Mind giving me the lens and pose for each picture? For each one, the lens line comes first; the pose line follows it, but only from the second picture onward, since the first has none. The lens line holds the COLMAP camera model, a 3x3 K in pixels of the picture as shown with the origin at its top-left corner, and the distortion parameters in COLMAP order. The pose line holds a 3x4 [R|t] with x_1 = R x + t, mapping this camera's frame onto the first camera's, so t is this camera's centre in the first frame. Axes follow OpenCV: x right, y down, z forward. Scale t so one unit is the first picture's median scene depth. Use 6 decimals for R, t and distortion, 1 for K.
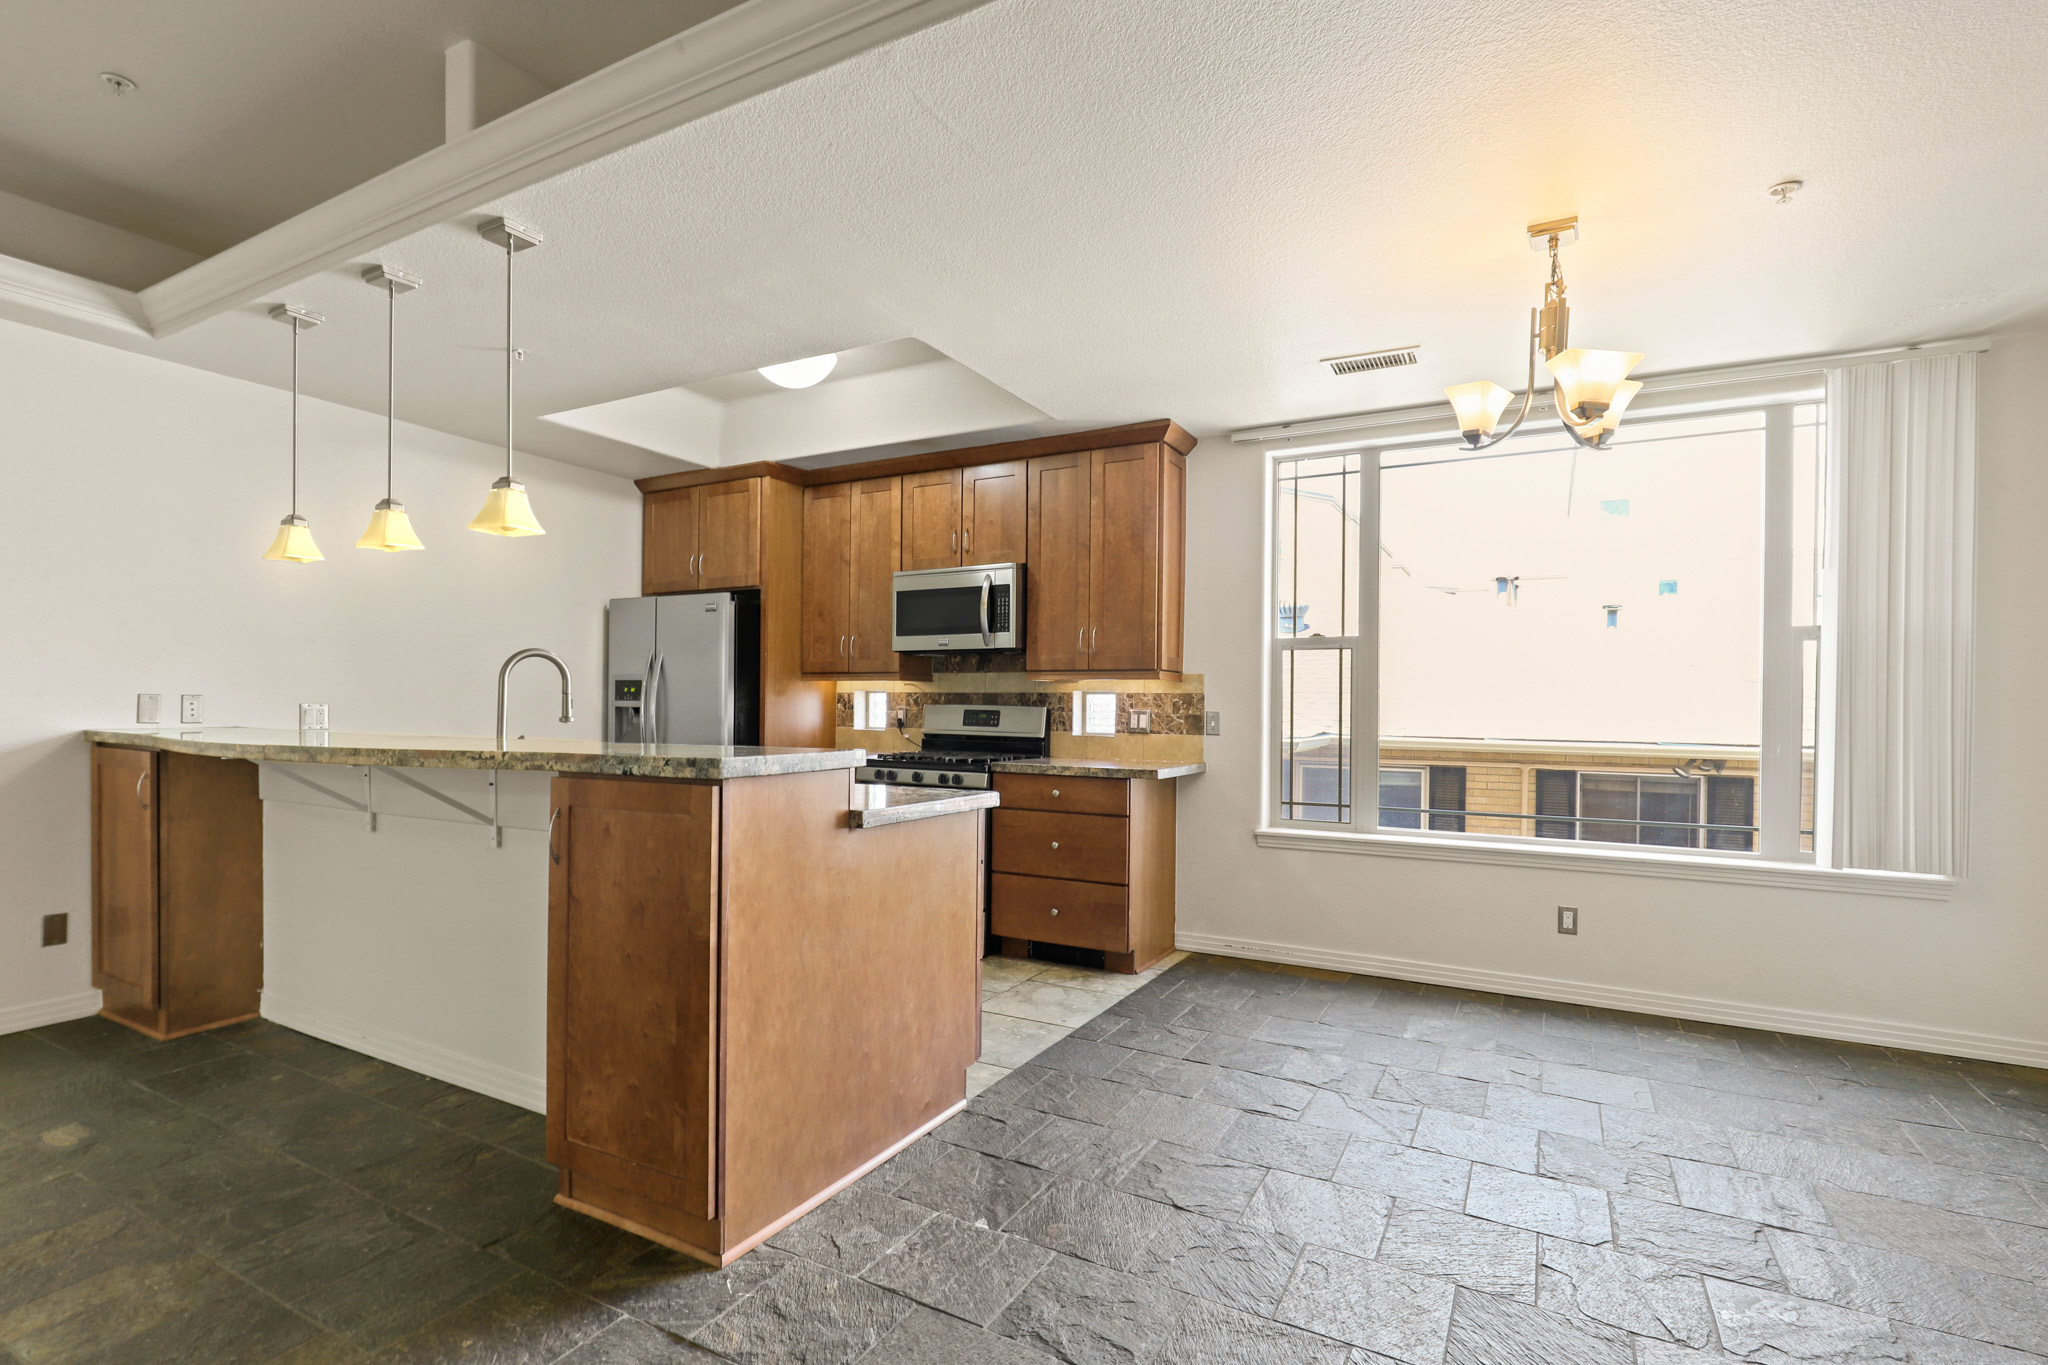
lens RADIAL K [[962.3, 0, 1014.5], [0, 962.3, 698.0], [0, 0, 1]] dist [-0.002812, -0.000773]
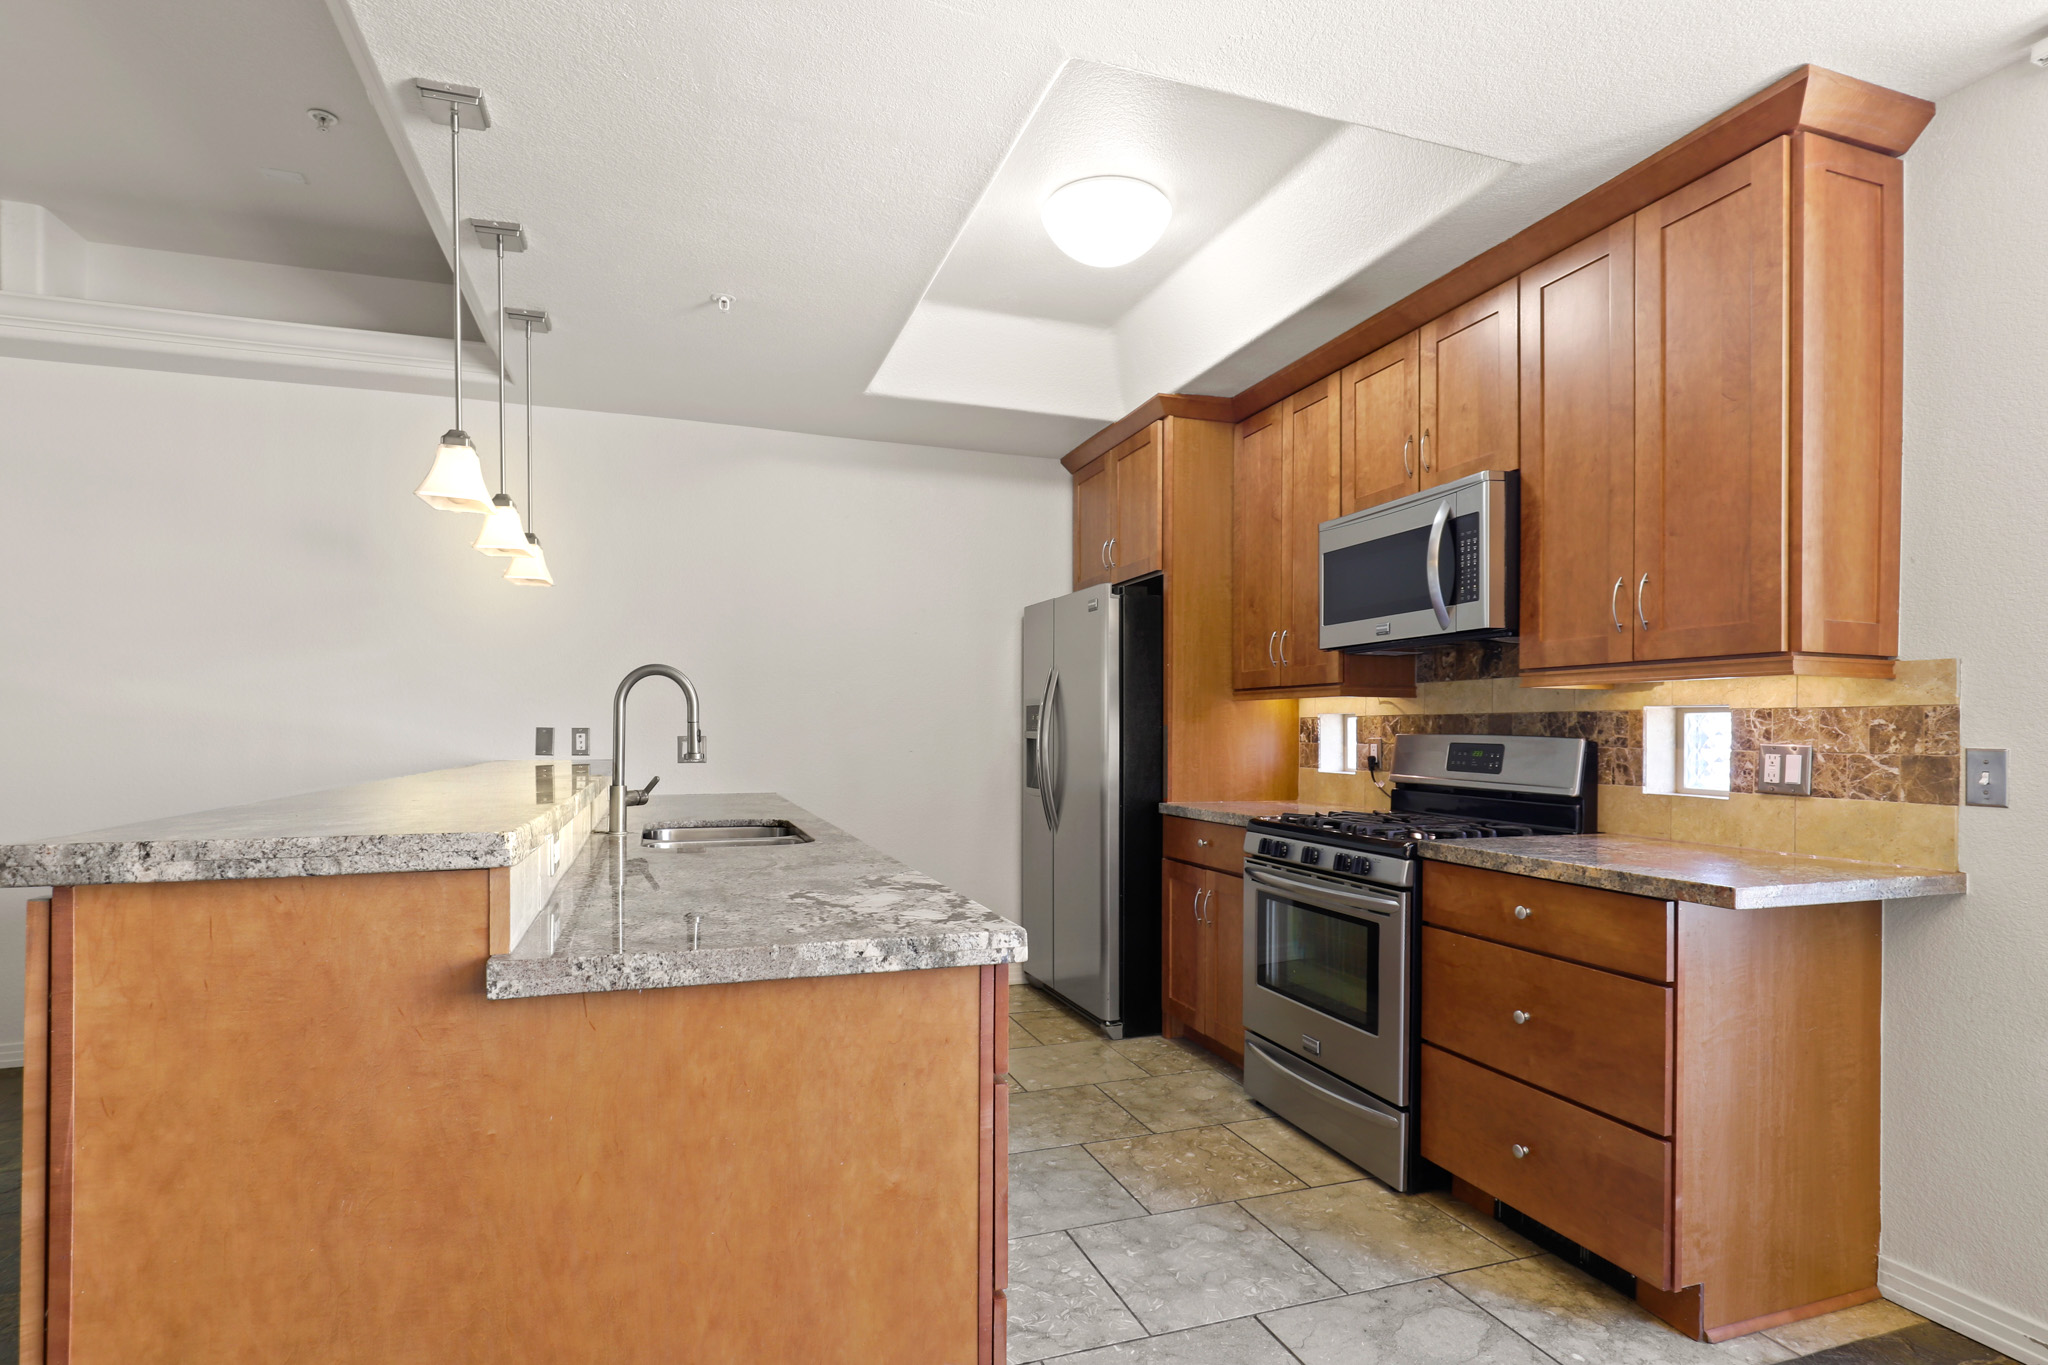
lens RADIAL K [[1028.1, 0, 1021.0], [0, 1028.1, 725.4], [0, 0, 1]] dist [-0.027304, 0.017967]
pose [[0.747923, -0.009507, -0.663718, 0.178310], [0.007541, 0.999955, -0.005827, 0.003420], [0.663743, -0.000647, 0.747961, 0.387060]]
